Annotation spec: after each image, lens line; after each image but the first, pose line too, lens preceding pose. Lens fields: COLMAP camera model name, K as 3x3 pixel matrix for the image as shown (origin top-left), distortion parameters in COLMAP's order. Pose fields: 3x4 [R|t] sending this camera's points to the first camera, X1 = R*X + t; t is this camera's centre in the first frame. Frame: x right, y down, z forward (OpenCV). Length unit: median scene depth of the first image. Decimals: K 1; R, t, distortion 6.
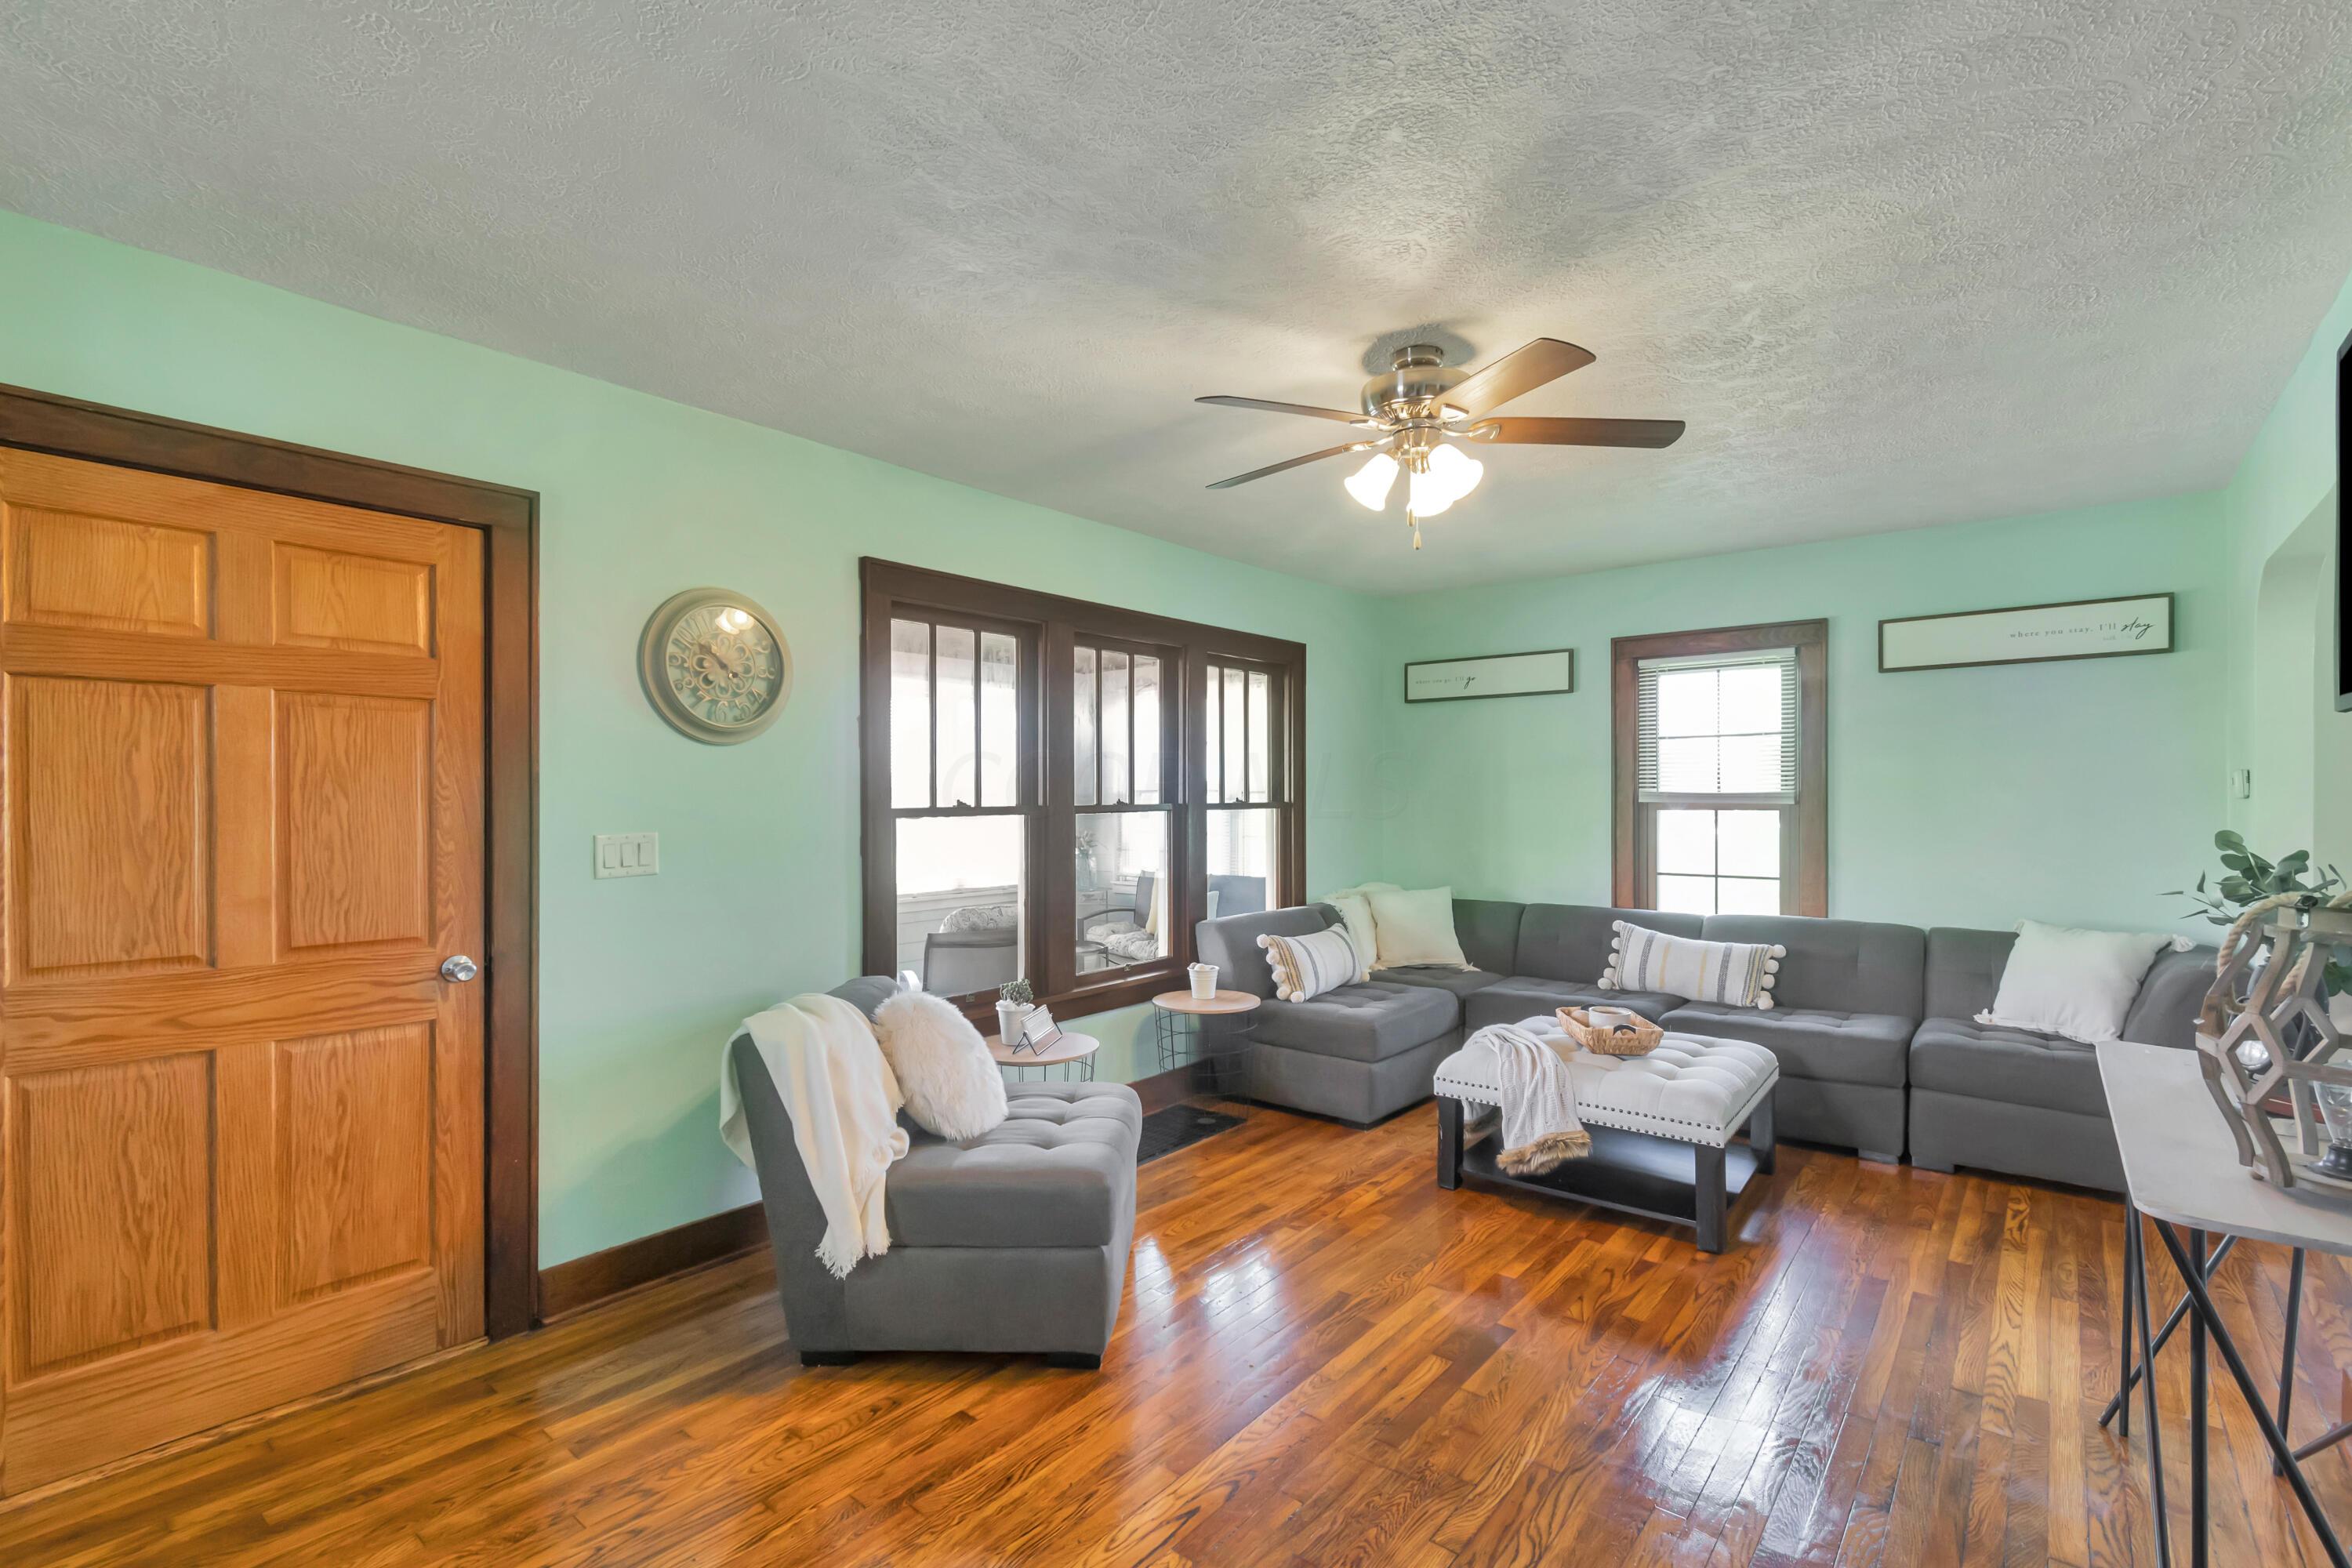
lens RADIAL K [[1057.8, 0, 1178.6], [0, 1057.8, 788.3], [0, 0, 1]] dist [0.004366, -0.000072]
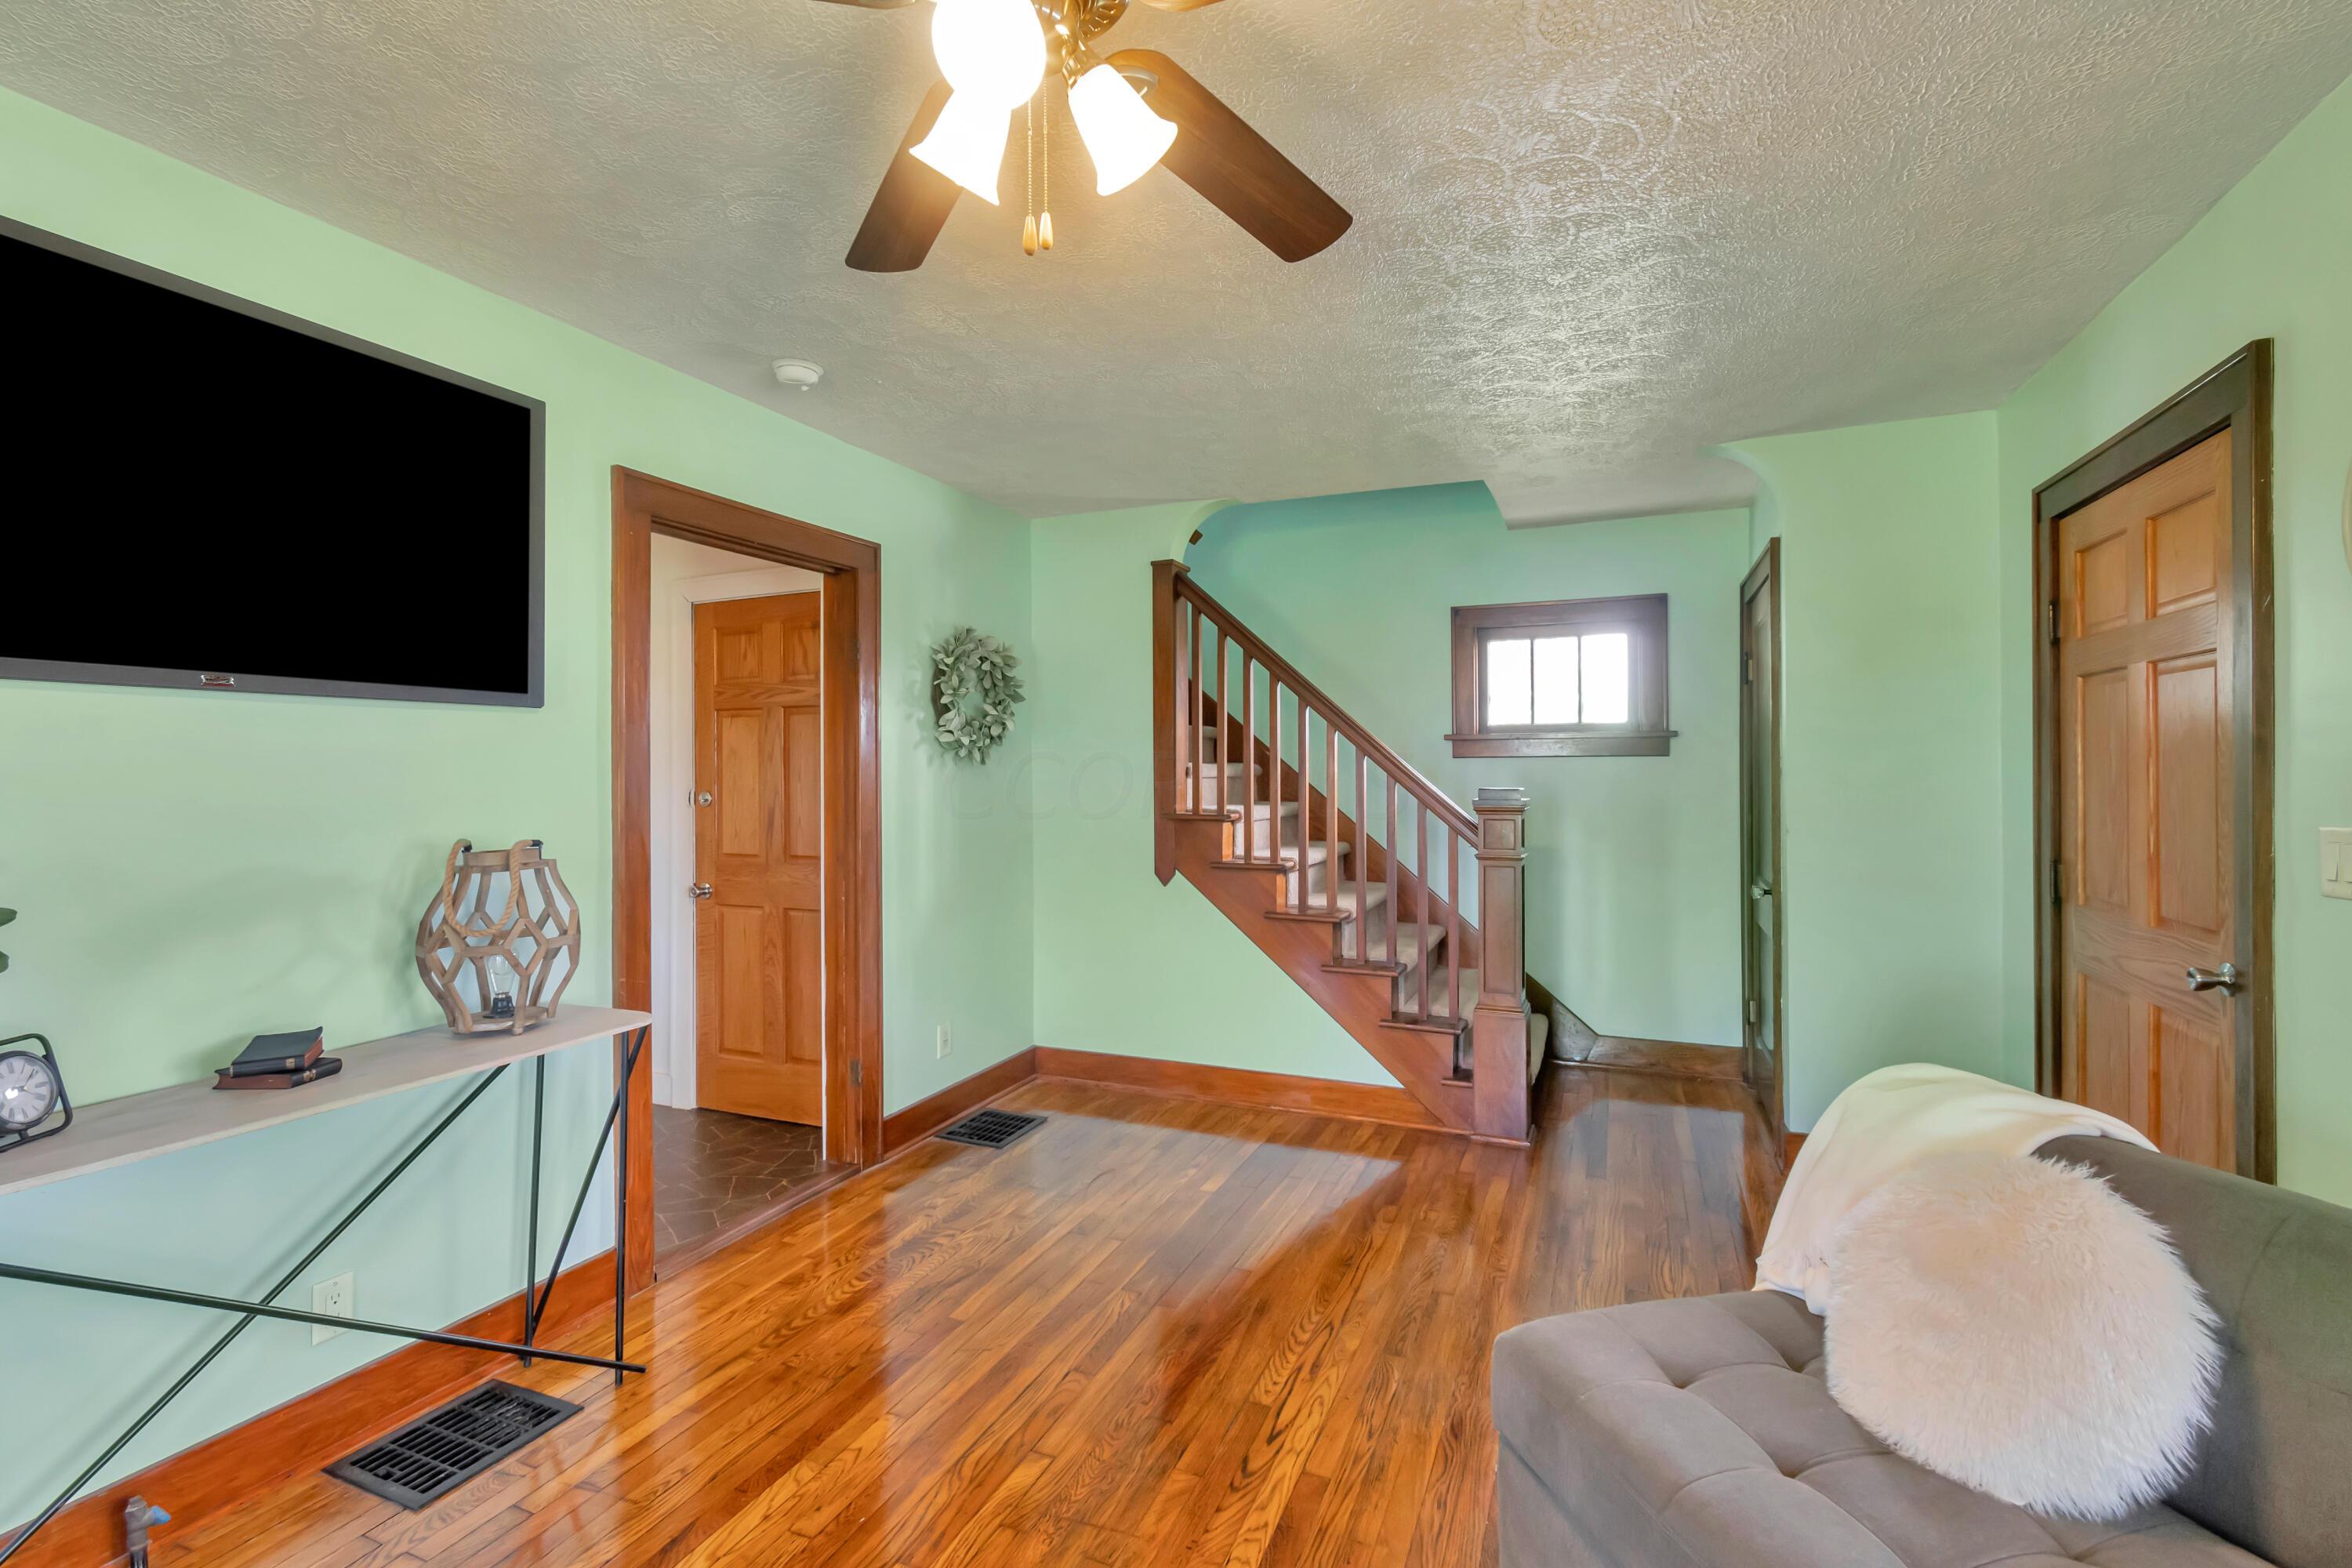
lens RADIAL K [[1057.8, 0, 1173.7], [0, 1057.8, 773.4], [0, 0, 1]] dist [0.004366, -0.000072]
pose [[-0.959820, 0.008300, -0.280494, 0.175870], [0.011096, 0.999903, -0.008380, 0.006241], [0.280397, -0.011156, -0.959819, 0.875017]]
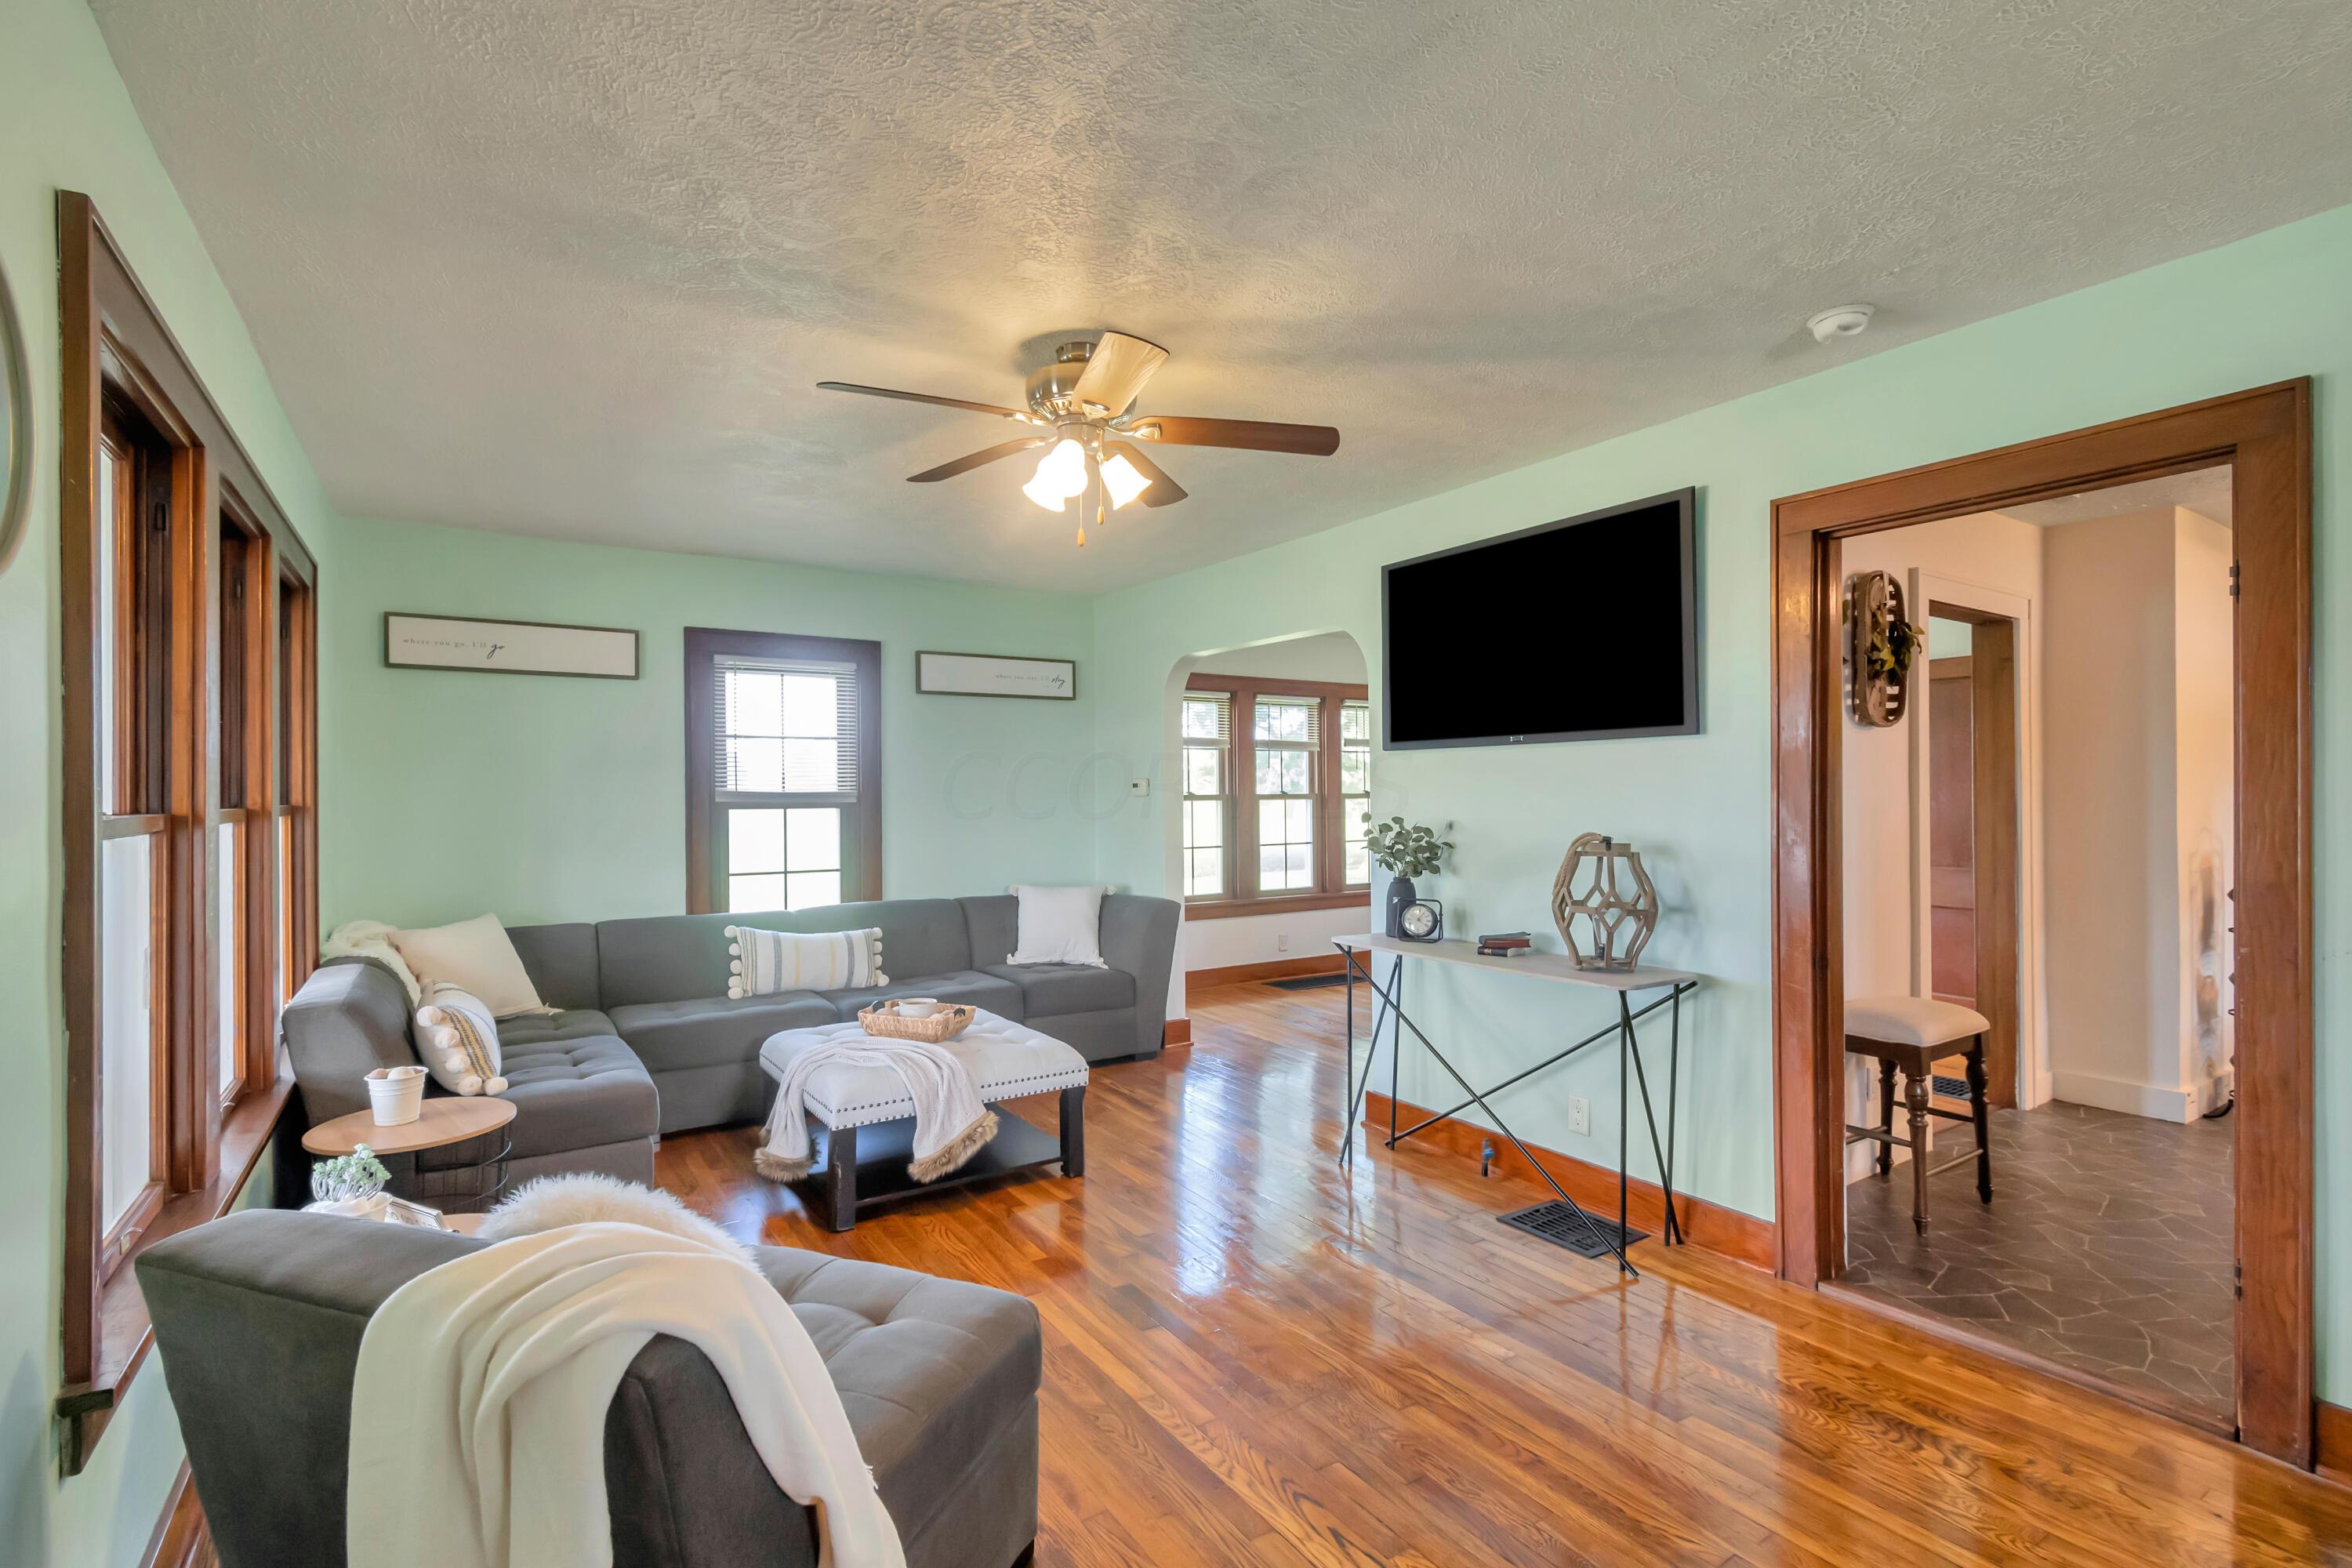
lens RADIAL K [[1057.8, 0, 1167.6], [0, 1057.8, 792.3], [0, 0, 1]] dist [0.004366, -0.000072]
pose [[0.298663, 0.001473, 0.954357, -0.416933], [-0.005486, 0.999985, 0.000173, 0.002497], [-0.954343, -0.005287, 0.298667, 0.374100]]
